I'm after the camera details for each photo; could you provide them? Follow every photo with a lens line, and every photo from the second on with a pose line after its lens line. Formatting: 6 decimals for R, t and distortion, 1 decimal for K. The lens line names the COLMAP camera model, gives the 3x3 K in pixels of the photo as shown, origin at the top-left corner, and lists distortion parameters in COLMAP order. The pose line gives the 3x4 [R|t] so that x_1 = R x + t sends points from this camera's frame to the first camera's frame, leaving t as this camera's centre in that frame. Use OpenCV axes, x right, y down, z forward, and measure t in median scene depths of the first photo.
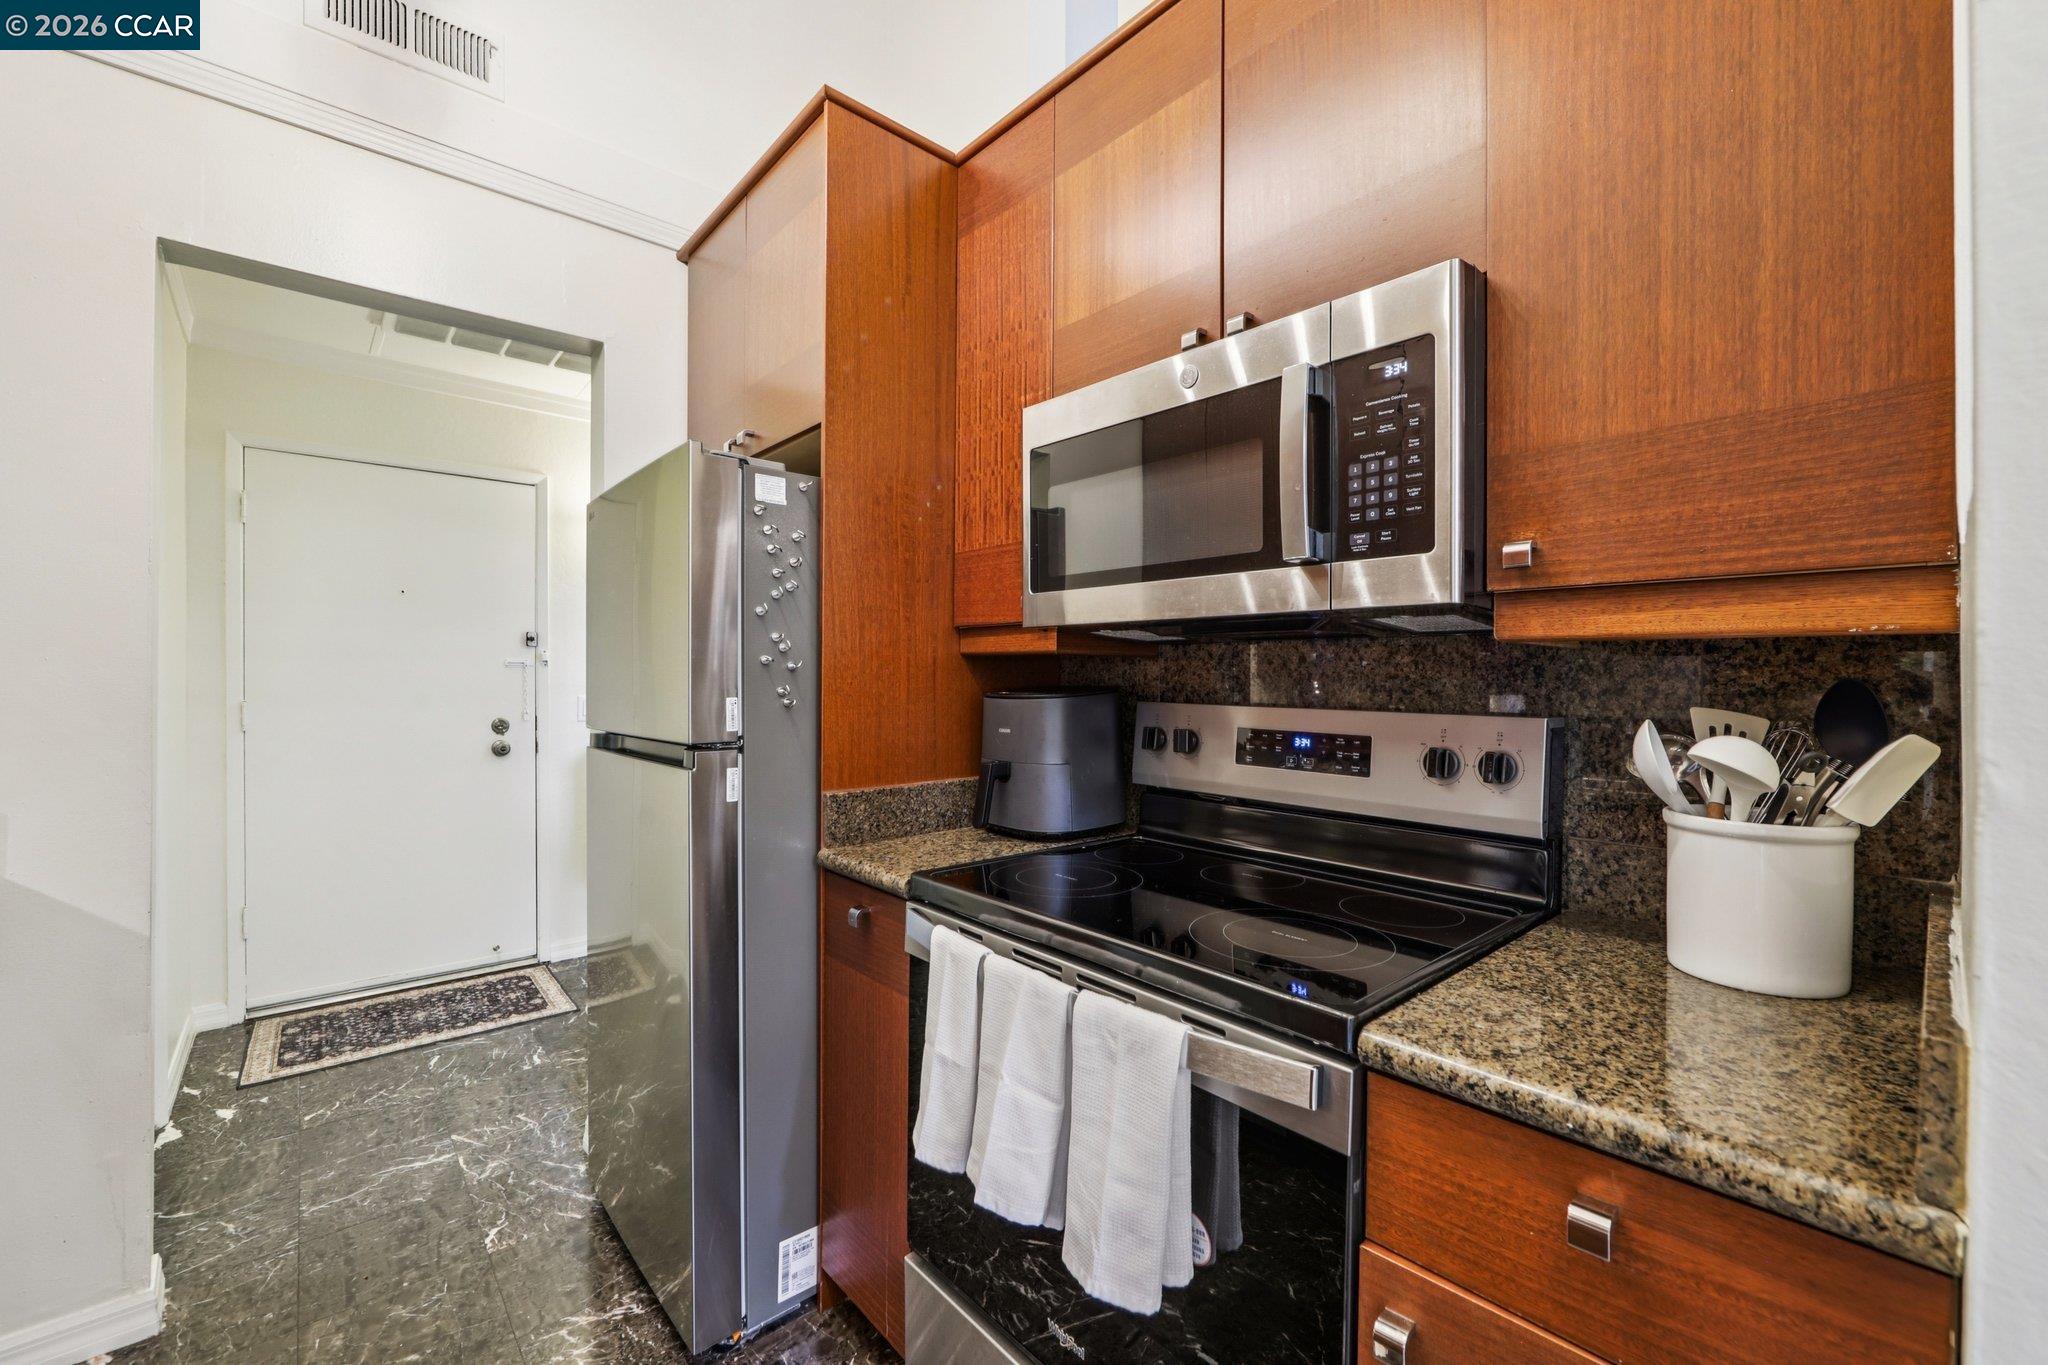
lens RADIAL K [[822.1, 0, 1042.9], [0, 822.1, 672.6], [0, 0, 1]] dist [-0.016377, 0.003328]
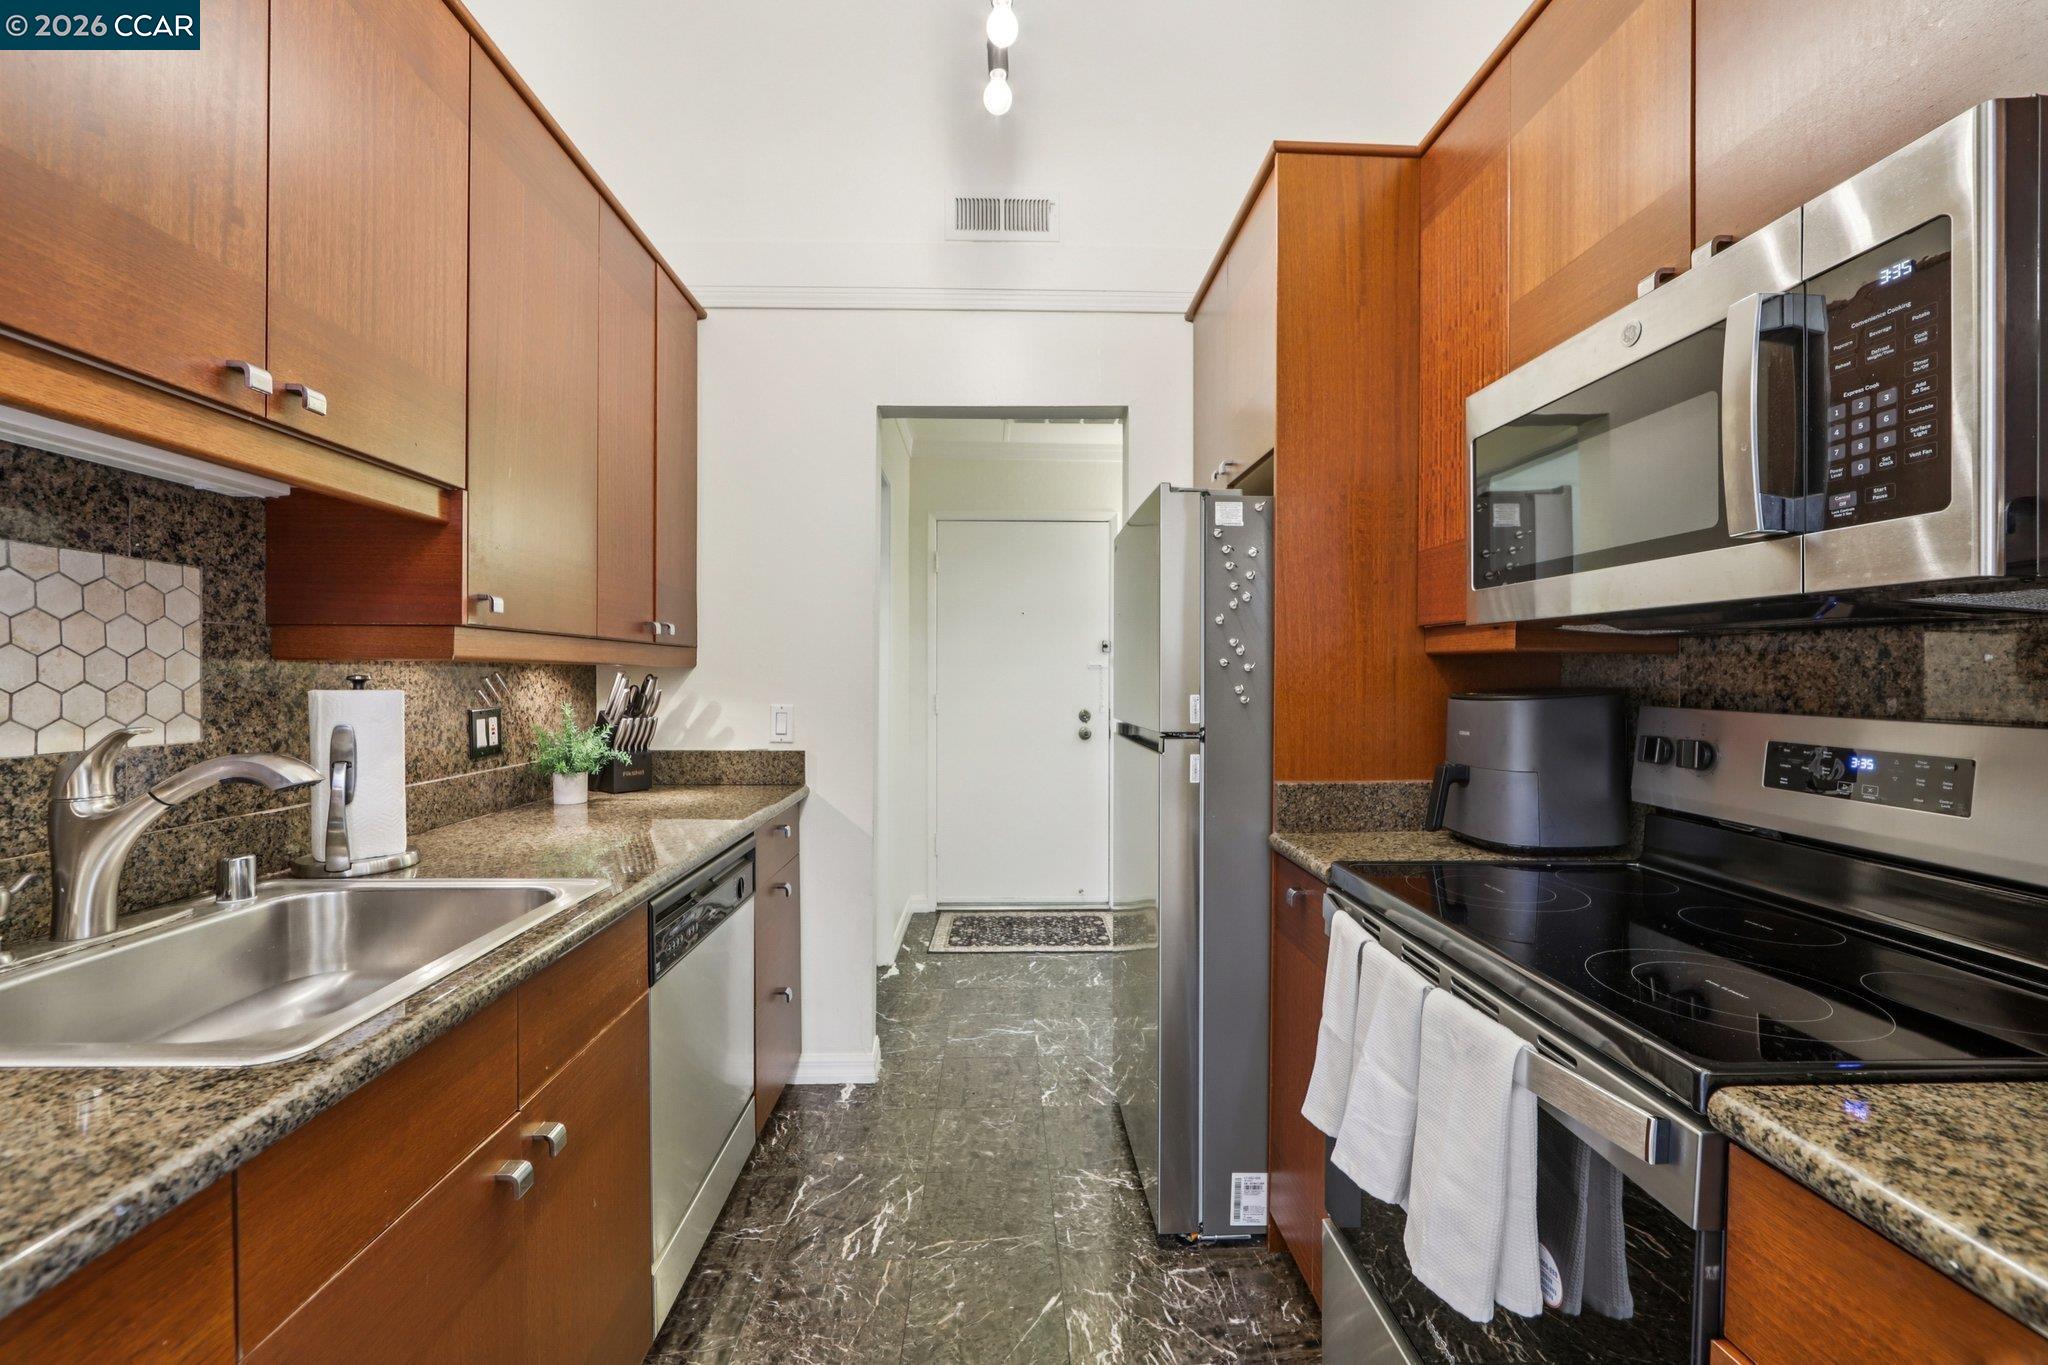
lens RADIAL K [[819.9, 0, 1027.5], [0, 819.9, 664.1], [0, 0, 1]] dist [-0.014862, 0.002125]
pose [[0.764368, -0.010637, -0.644693, 0.188996], [0.004618, 0.999929, -0.011024, -0.001772], [0.644764, 0.005449, 0.764362, -0.057192]]
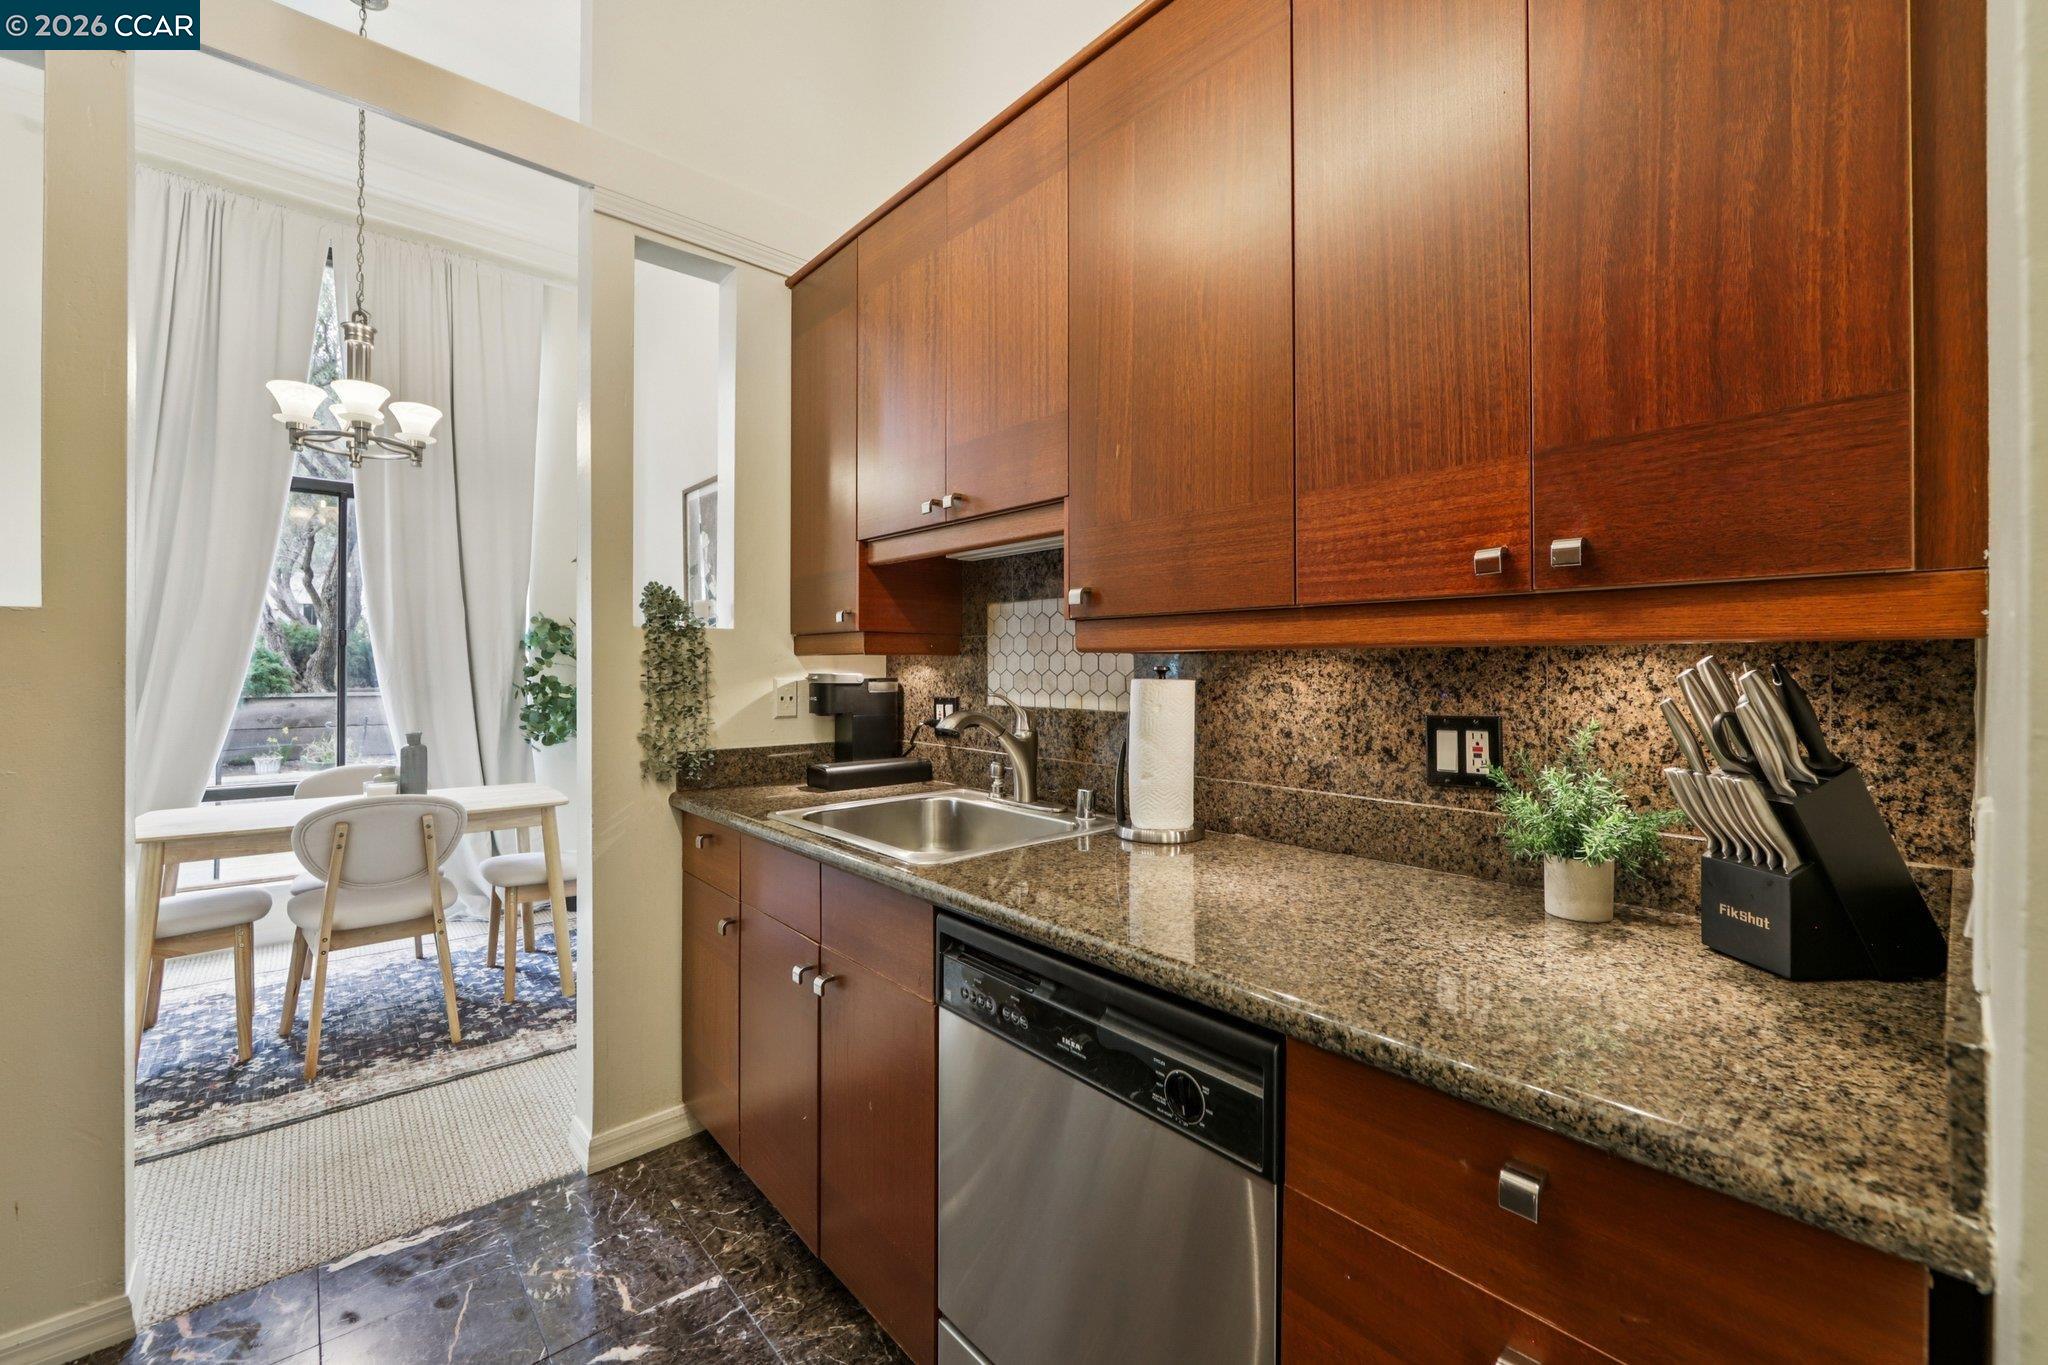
lens RADIAL K [[822.1, 0, 1042.9], [0, 822.1, 672.6], [0, 0, 1]] dist [-0.016377, 0.003328]
pose [[-0.999977, -0.004487, 0.005074, -0.810249], [-0.004490, 0.999990, -0.000639, 0.006641], [-0.005071, -0.000662, -0.999987, 1.178431]]
